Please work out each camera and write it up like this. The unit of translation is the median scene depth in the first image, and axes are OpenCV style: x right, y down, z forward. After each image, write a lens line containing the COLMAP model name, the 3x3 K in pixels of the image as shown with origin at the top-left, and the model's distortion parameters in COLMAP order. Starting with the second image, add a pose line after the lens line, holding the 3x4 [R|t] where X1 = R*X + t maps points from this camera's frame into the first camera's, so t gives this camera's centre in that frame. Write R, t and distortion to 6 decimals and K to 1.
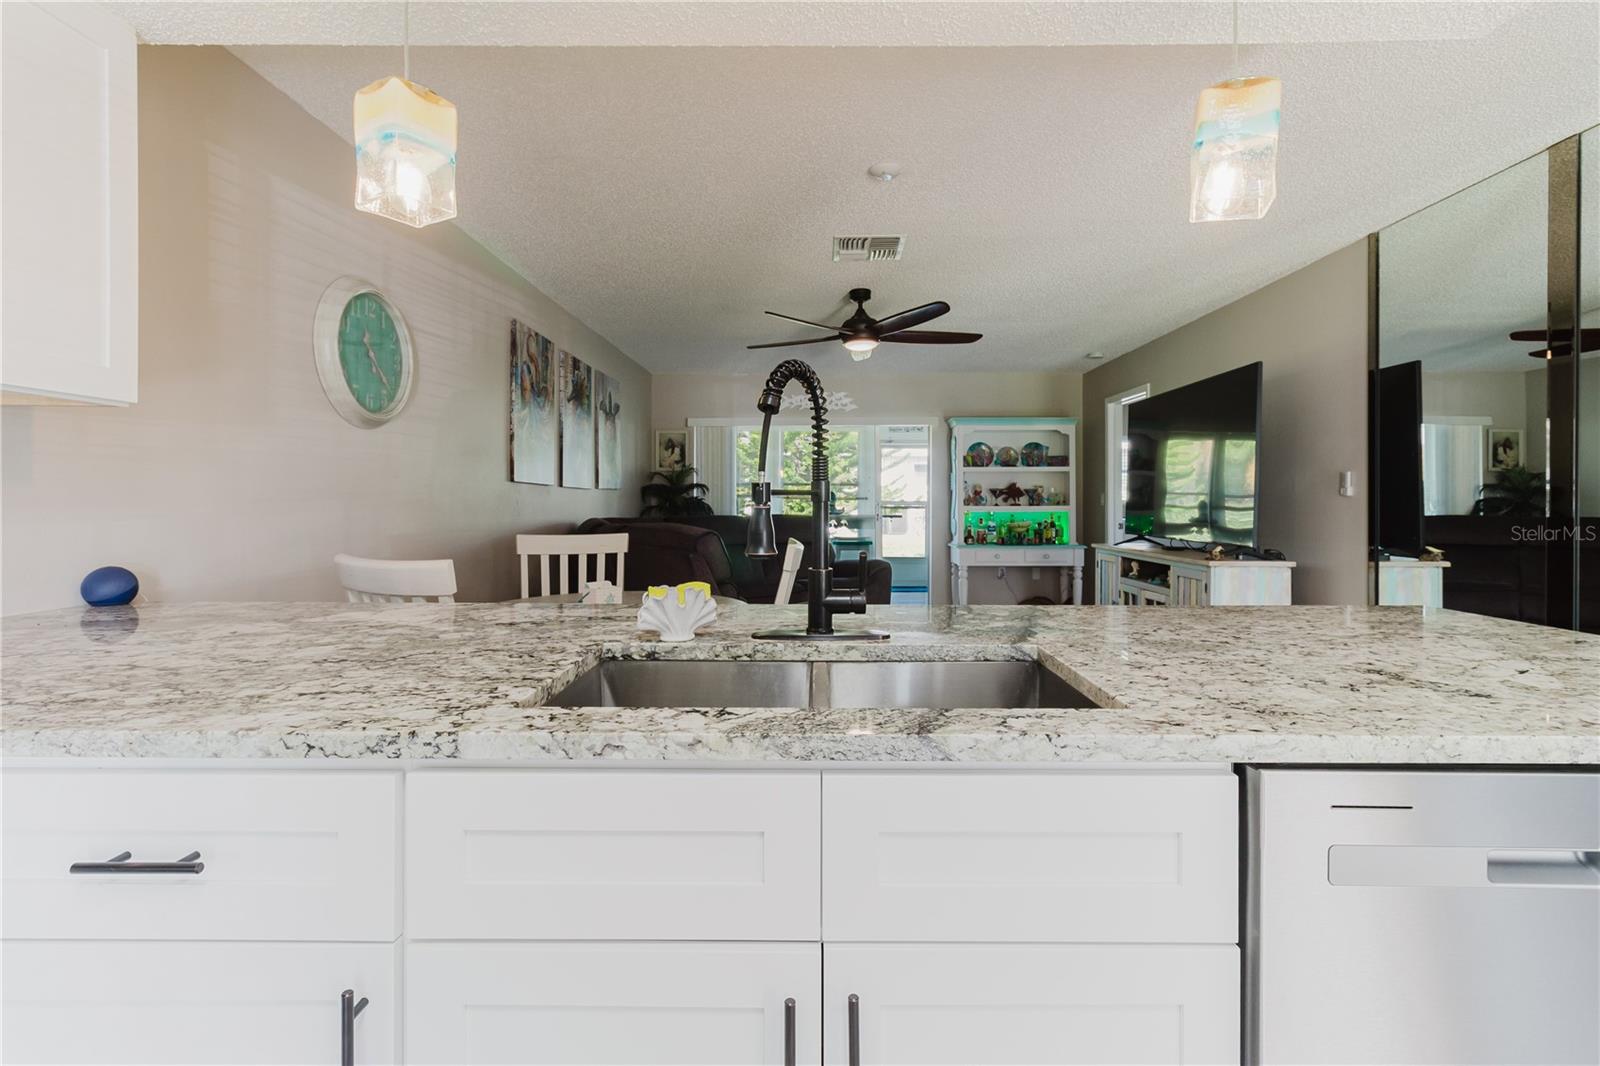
lens RADIAL K [[746.9, 0, 813.4], [0, 746.9, 509.3], [0, 0, 1]] dist [0.006280, 0.001158]
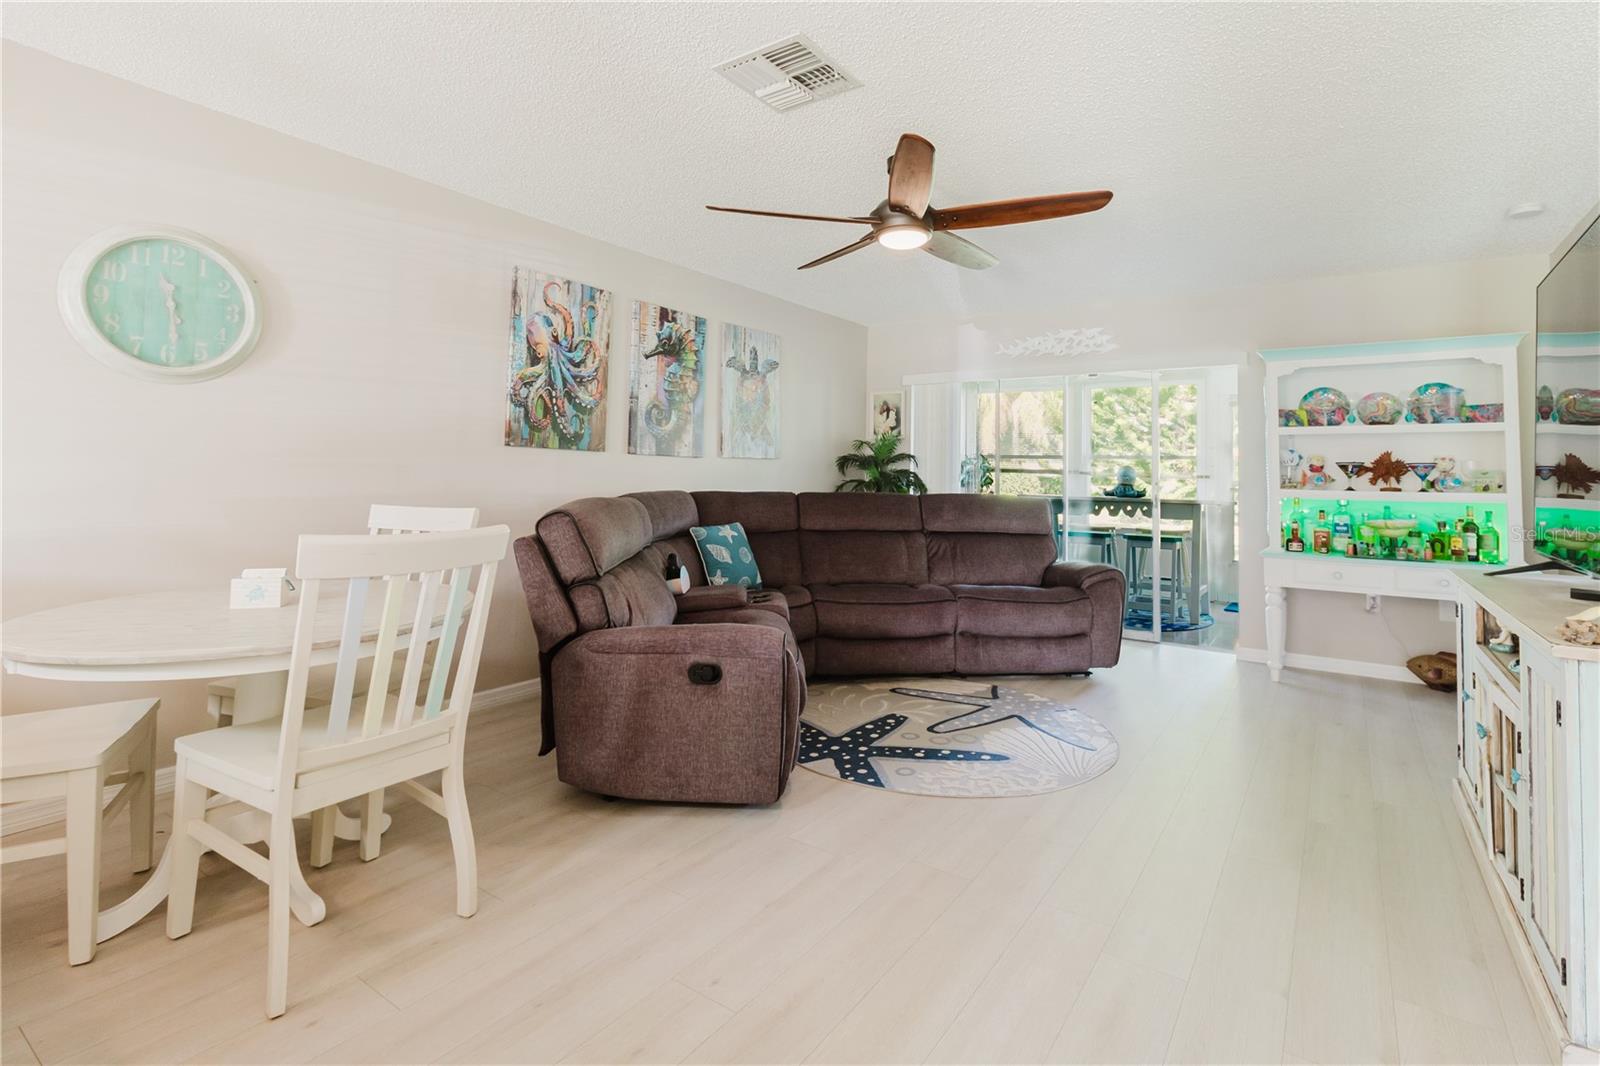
lens RADIAL K [[746.9, 0, 814.3], [0, 746.9, 441.0], [0, 0, 1]] dist [0.006280, 0.001158]
pose [[0.821240, -0.009966, -0.570497, 0.393874], [-0.024533, 0.998306, -0.052755, -0.003466], [0.570056, 0.057320, 0.819604, 0.448301]]
